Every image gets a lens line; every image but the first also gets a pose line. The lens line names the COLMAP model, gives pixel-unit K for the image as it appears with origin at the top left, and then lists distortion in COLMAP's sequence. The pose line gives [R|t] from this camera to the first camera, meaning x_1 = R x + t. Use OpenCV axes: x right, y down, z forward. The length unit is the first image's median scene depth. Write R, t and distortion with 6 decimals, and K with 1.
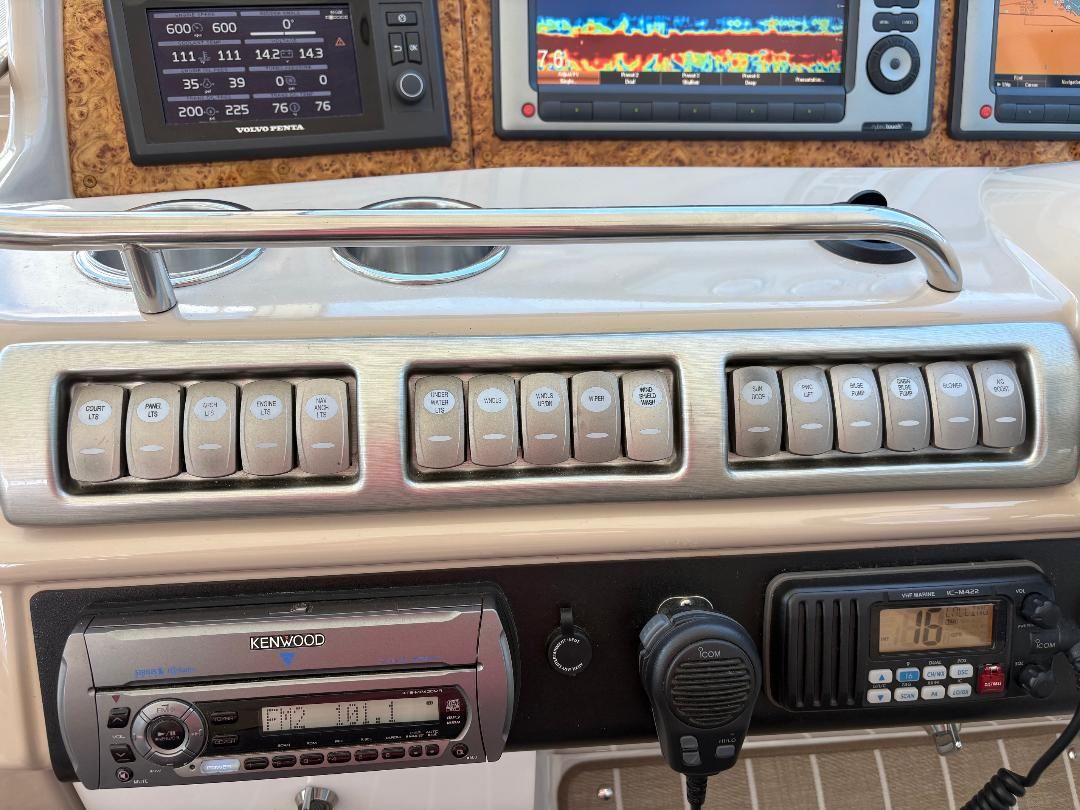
lens RADIAL K [[811.8, 0, 541.2], [0, 811.8, 409.4], [0, 0, 1]] dist [0.041578, -0.051413]
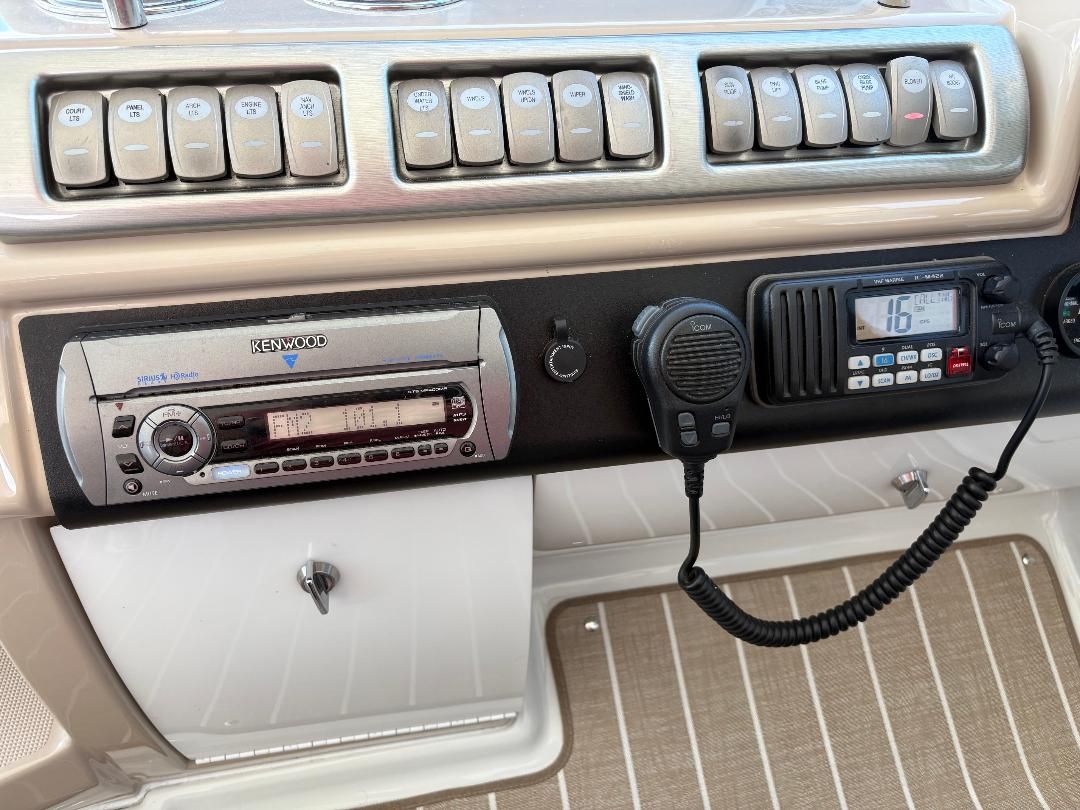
lens RADIAL K [[811.8, 0, 541.2], [0, 811.8, 409.4], [0, 0, 1]] dist [0.041578, -0.051413]
pose [[0.995083, -0.069444, 0.070619, -0.074352], [0.068647, 0.997548, 0.013659, 0.352143], [-0.071395, -0.008744, 0.997410, -0.025417]]
